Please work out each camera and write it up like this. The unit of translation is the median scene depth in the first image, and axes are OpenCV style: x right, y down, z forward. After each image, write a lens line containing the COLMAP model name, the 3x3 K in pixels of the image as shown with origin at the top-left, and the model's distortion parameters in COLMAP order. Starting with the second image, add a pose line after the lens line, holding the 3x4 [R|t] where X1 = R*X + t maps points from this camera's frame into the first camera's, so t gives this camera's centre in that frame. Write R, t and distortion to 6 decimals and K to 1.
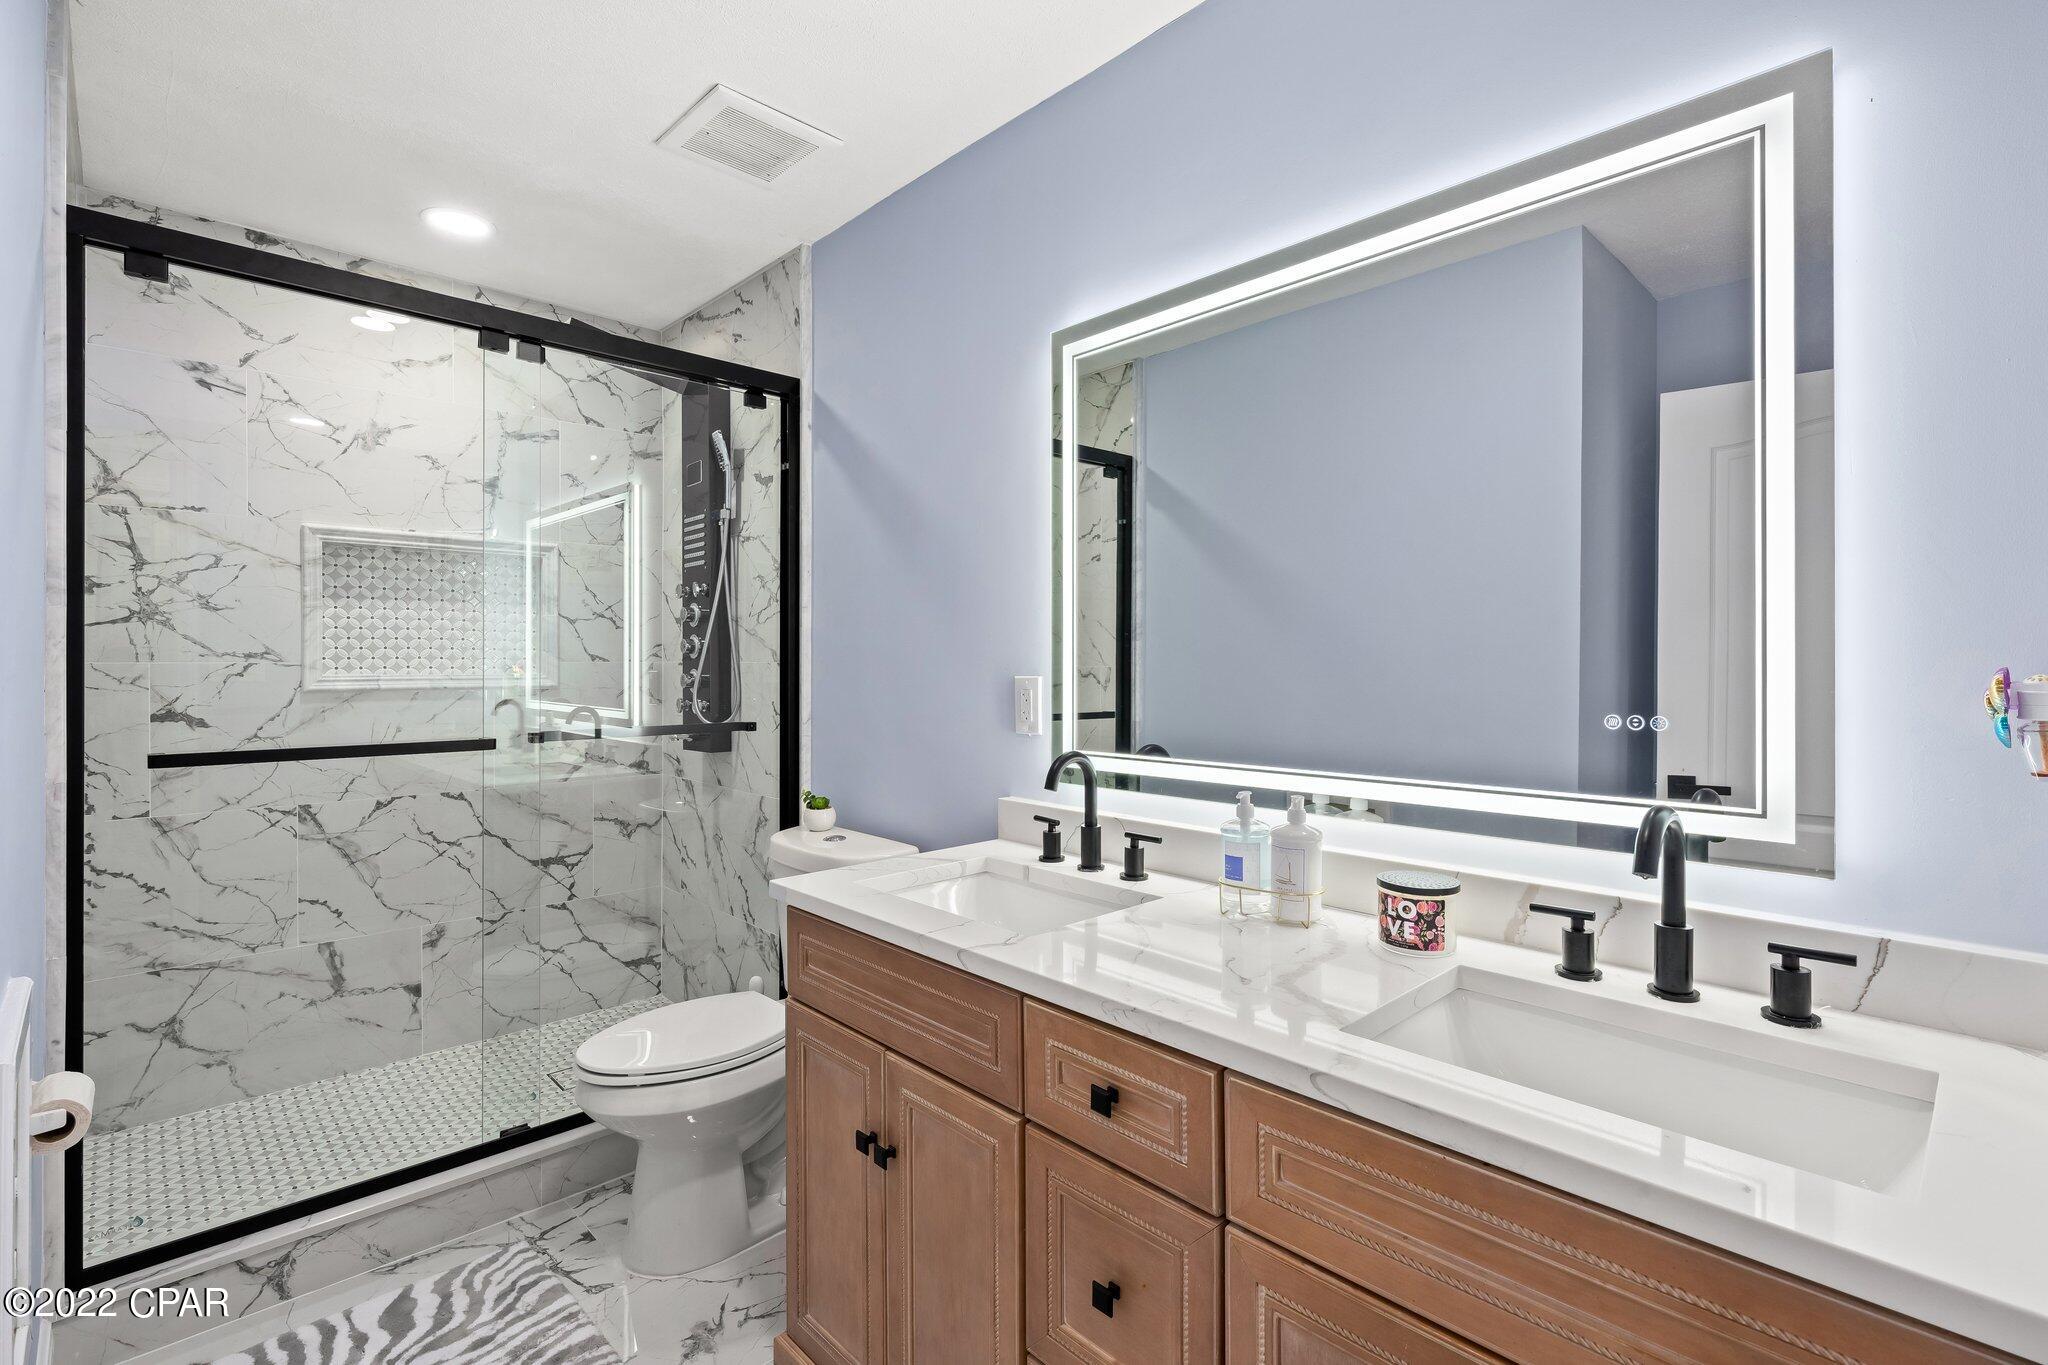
lens RADIAL K [[946.8, 0, 1030.1], [0, 946.8, 664.9], [0, 0, 1]] dist [-0.000856, -0.000129]
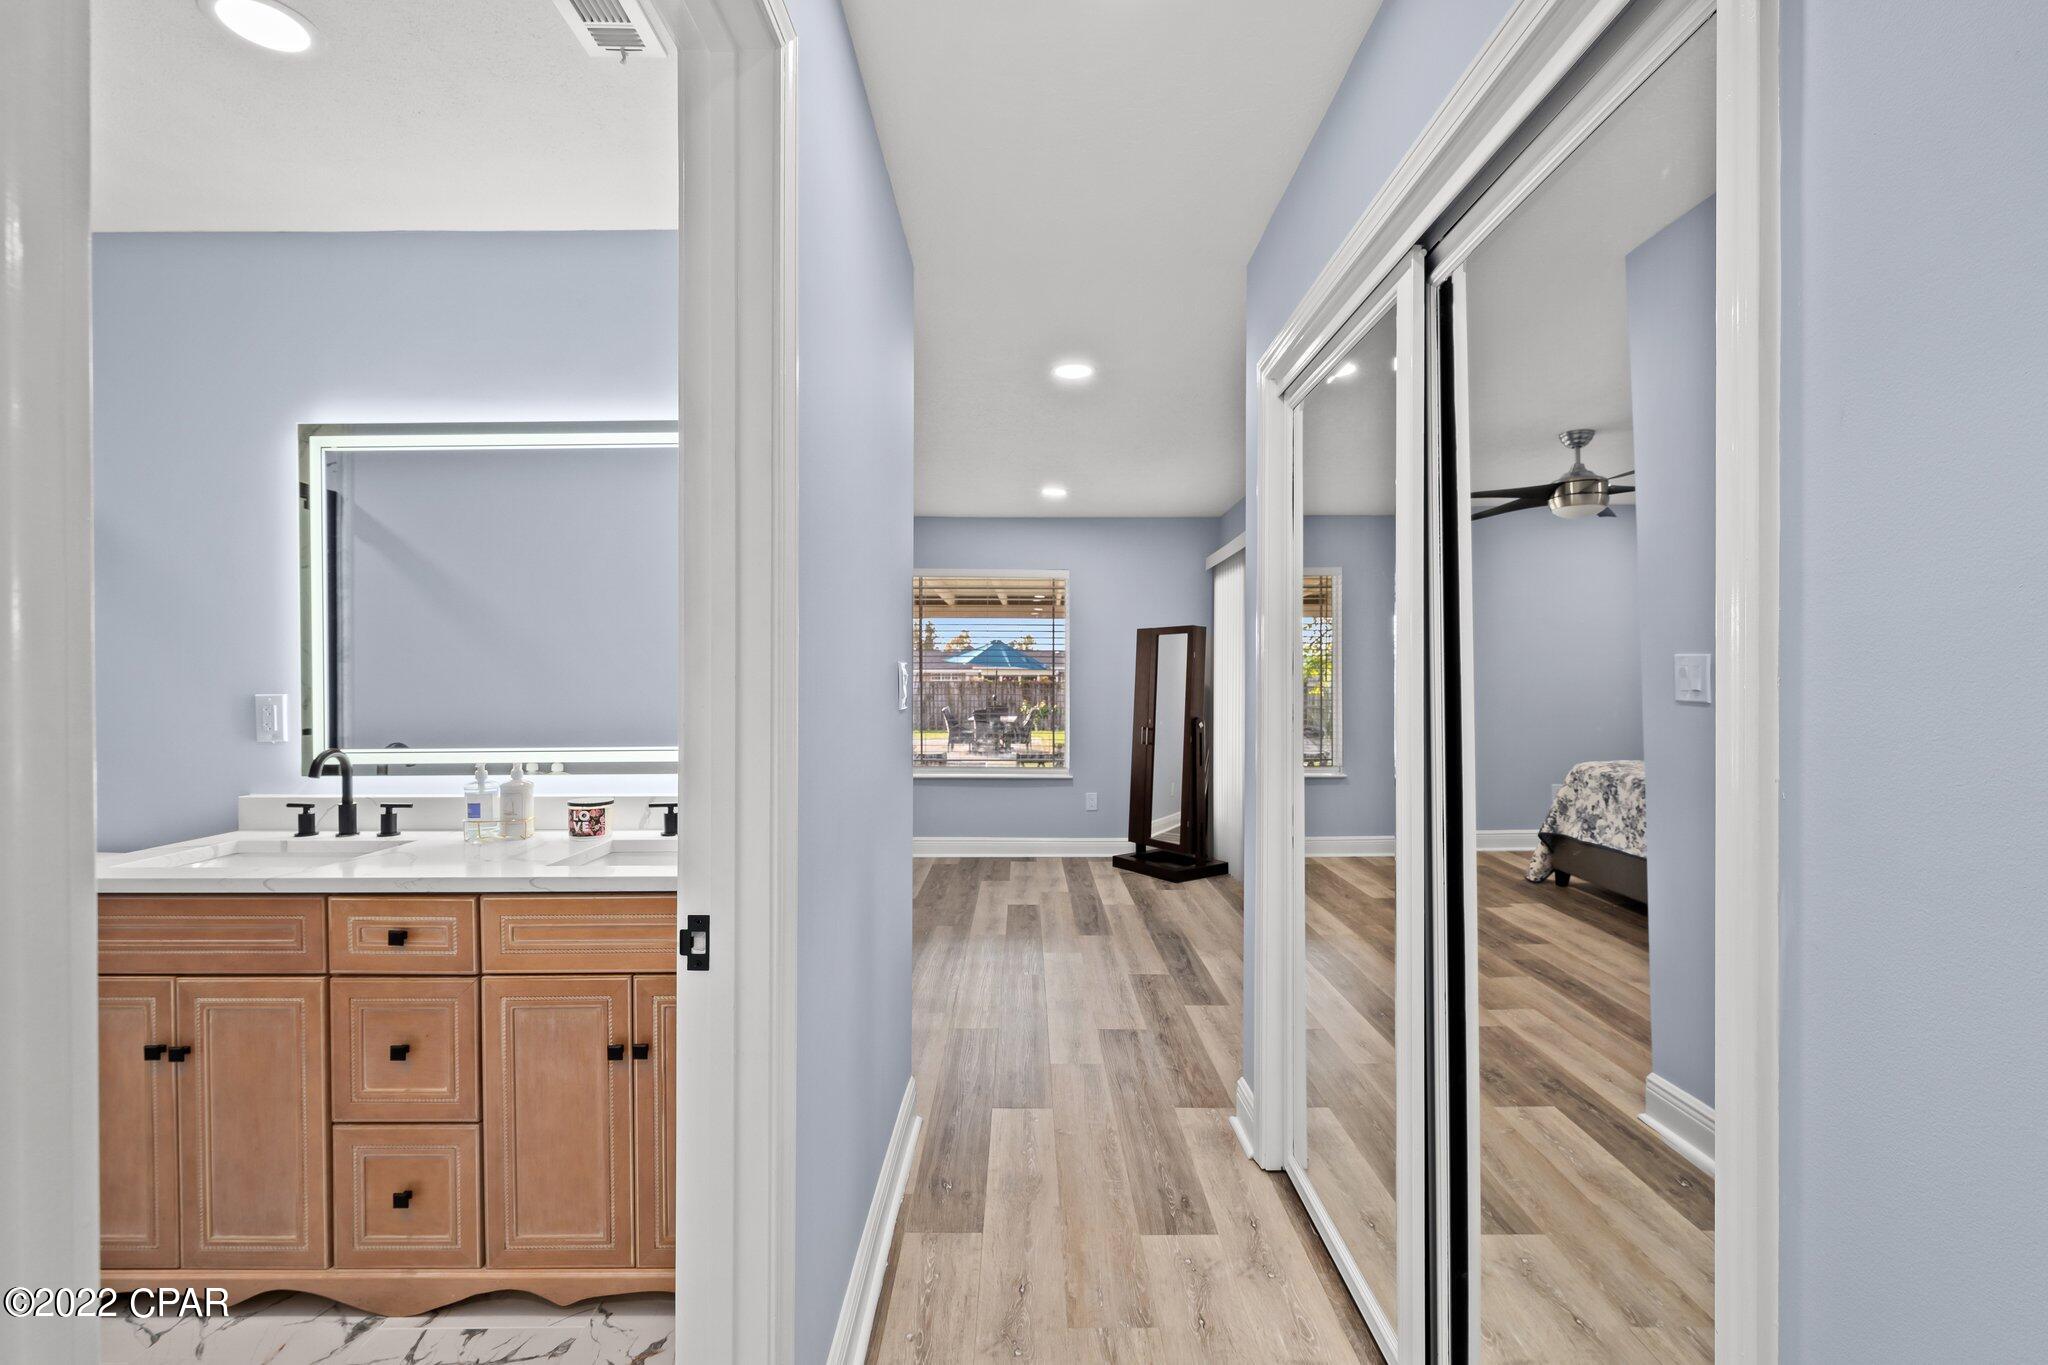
lens RADIAL K [[895.0, 0, 1024.0], [0, 895.0, 682.5], [0, 0, 1]] dist [-0.000132, -0.000744]
pose [[0.693130, -0.006313, 0.720785, -0.233734], [0.006228, 0.999977, 0.002769, -0.001160], [-0.720785, 0.002570, 0.693154, -0.733687]]
